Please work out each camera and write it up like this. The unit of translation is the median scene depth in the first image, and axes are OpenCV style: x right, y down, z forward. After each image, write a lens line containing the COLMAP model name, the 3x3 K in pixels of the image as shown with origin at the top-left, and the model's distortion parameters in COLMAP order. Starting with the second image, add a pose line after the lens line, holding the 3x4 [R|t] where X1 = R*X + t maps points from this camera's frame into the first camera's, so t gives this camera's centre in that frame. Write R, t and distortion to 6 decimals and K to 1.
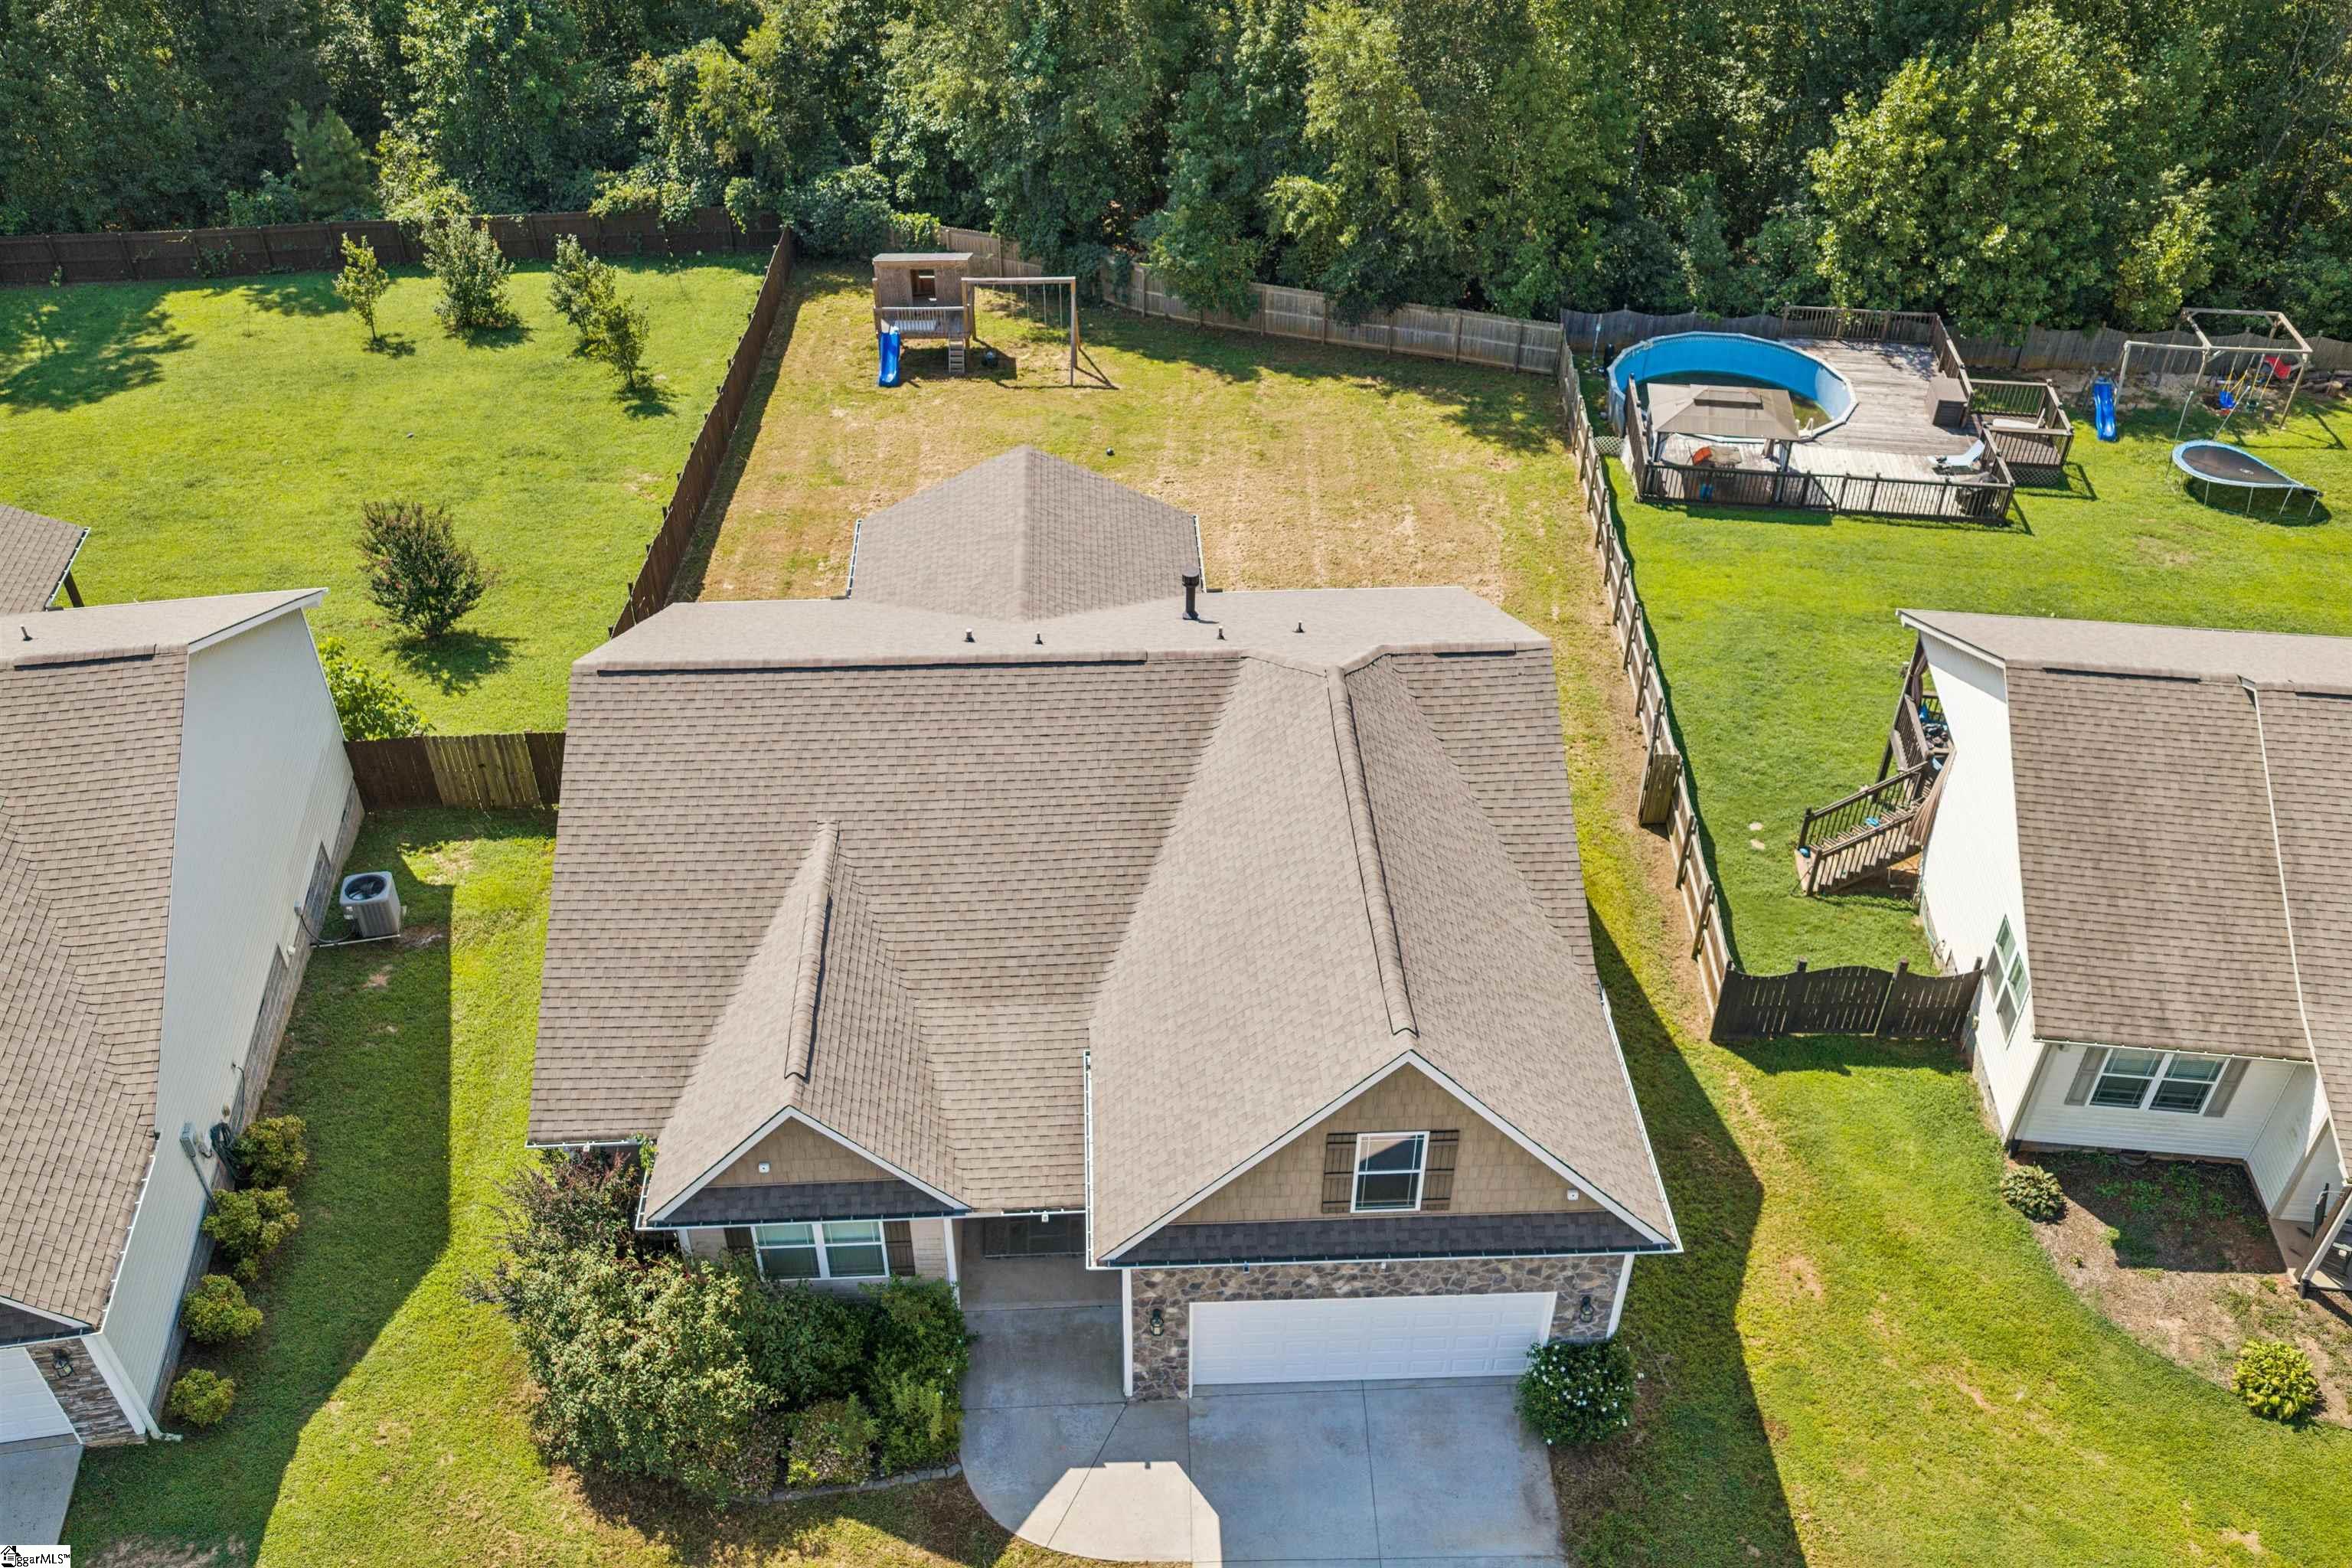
lens RADIAL K [[1893.4, 0, 1210.7], [0, 1893.4, 776.8], [0, 0, 1]] dist [0.003873, -0.007870]
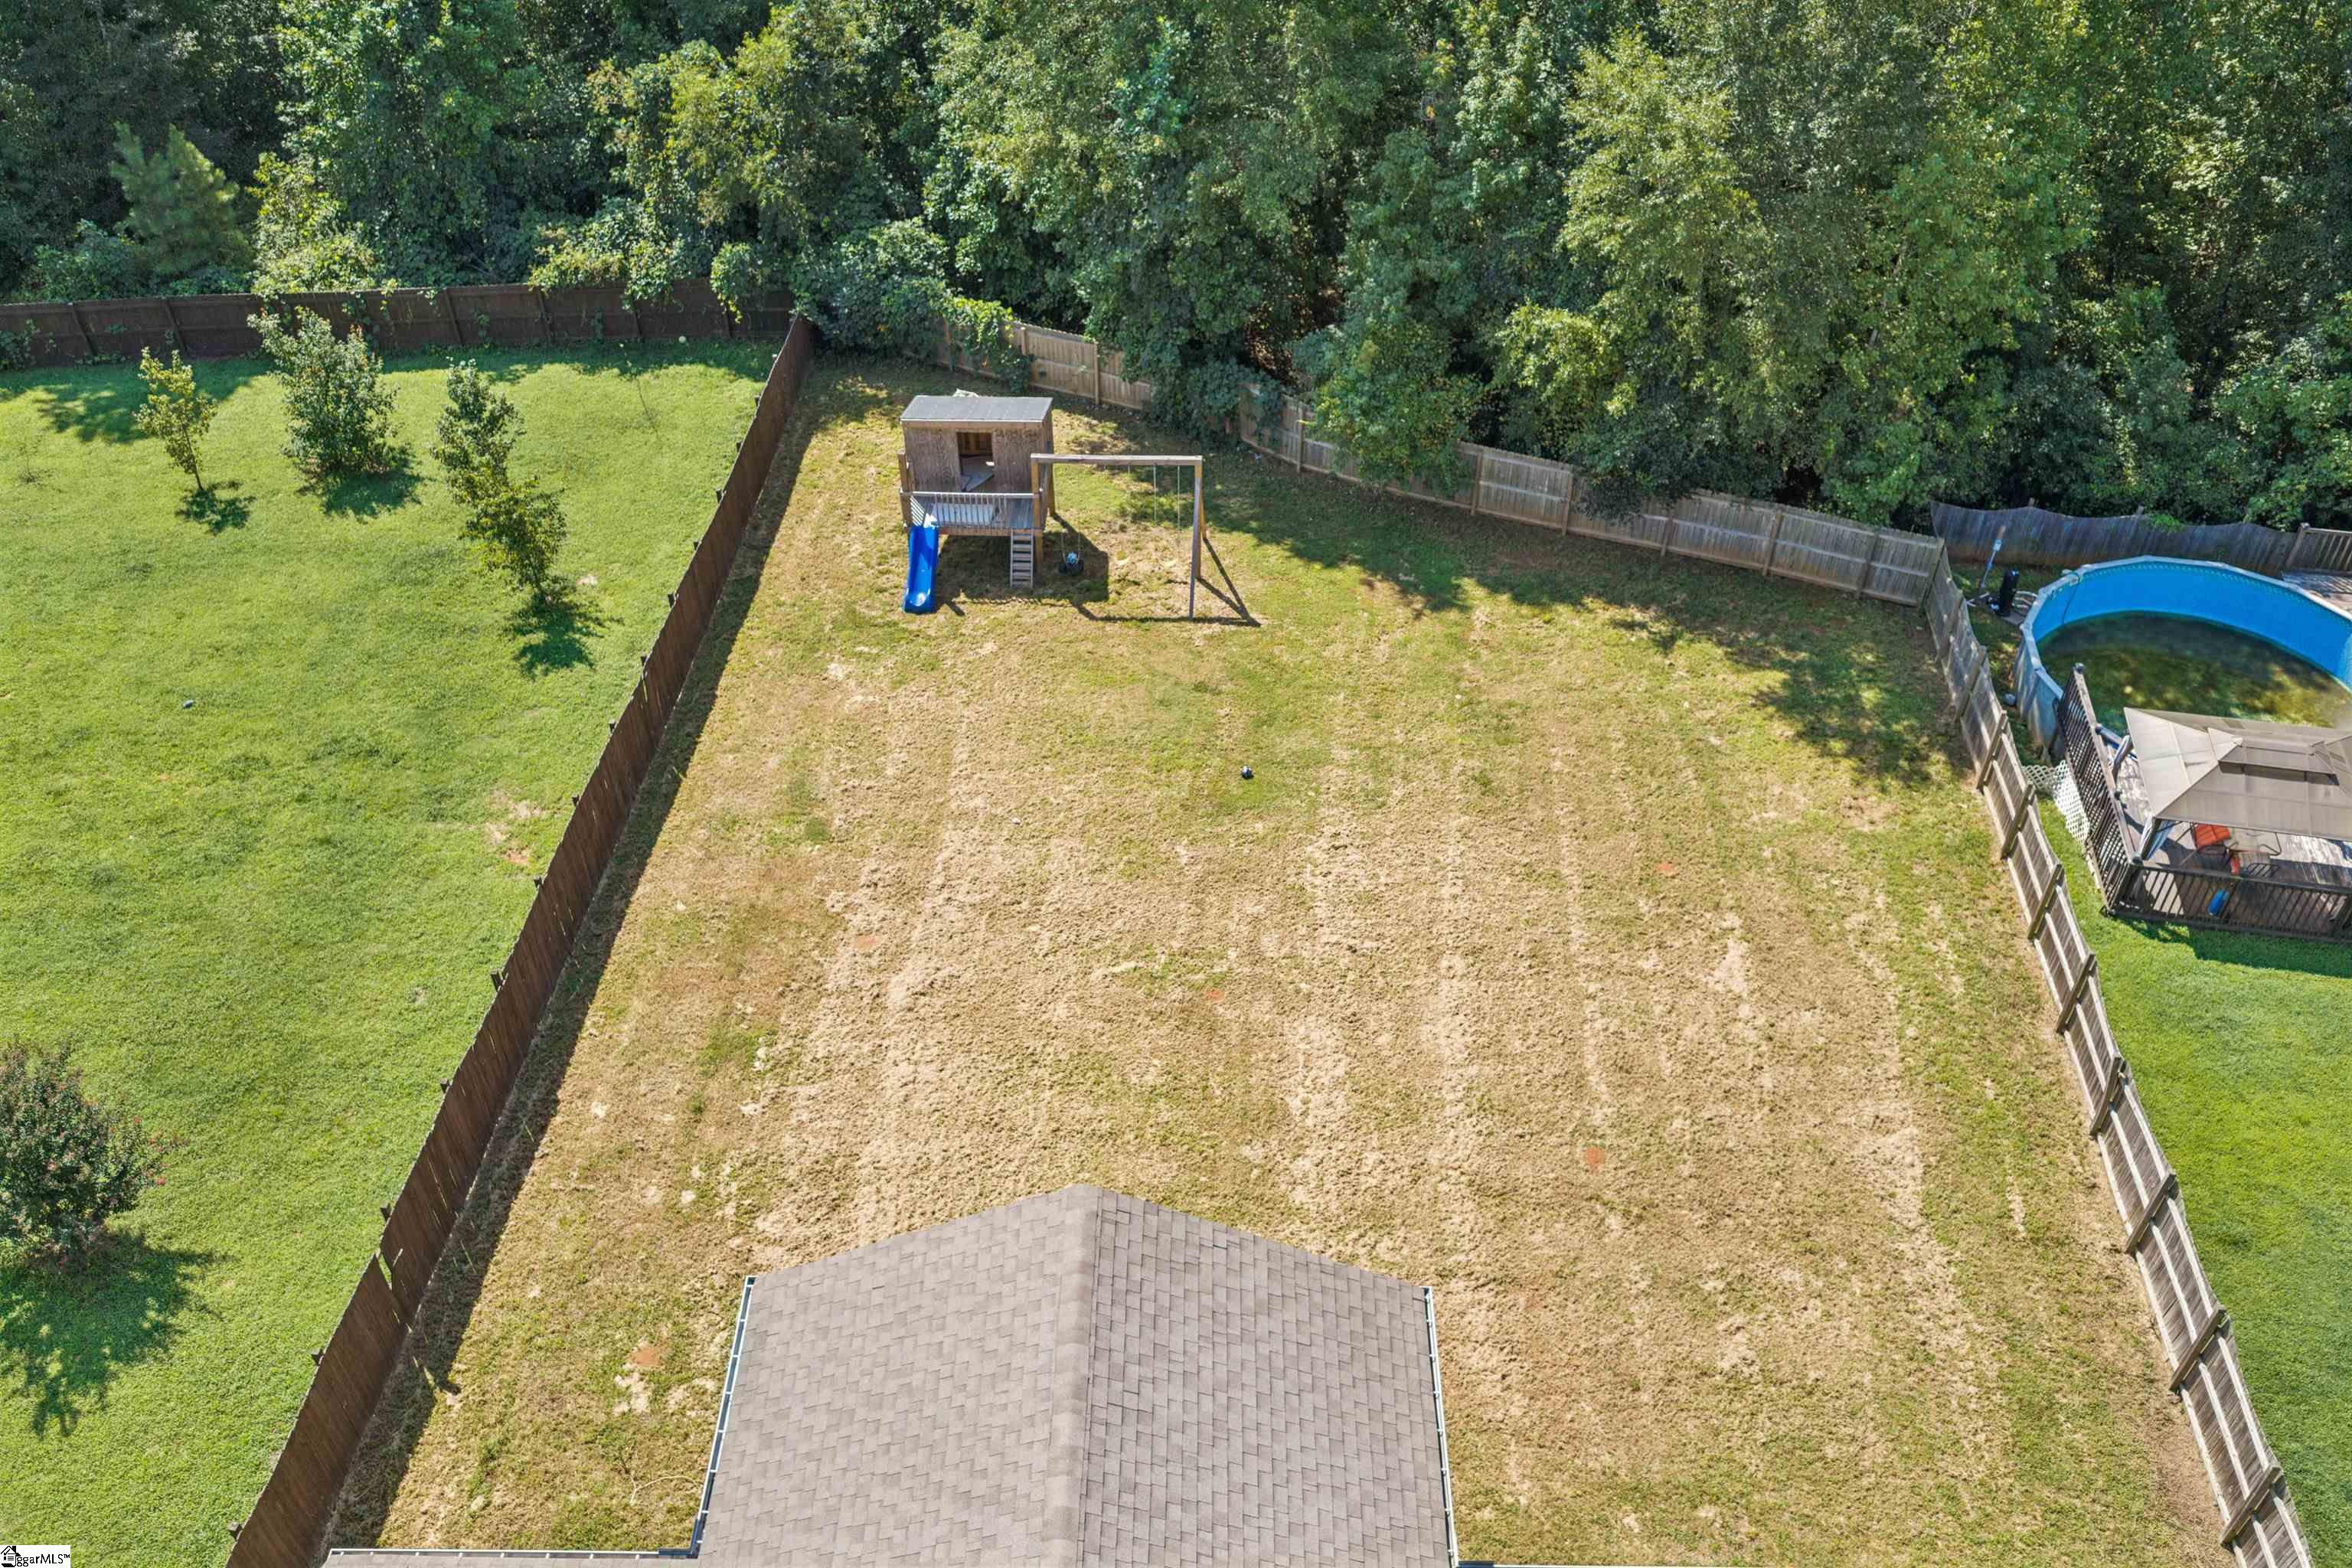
lens RADIAL K [[1939.1, 0, 1213.1], [0, 1939.1, 792.1], [0, 0, 1]] dist [0.007107, -0.014768]
pose [[0.997756, 0.038496, -0.054776, -0.024884], [-0.035111, 0.997491, 0.061466, -0.179752], [0.057005, -0.059405, 0.996605, 0.304577]]
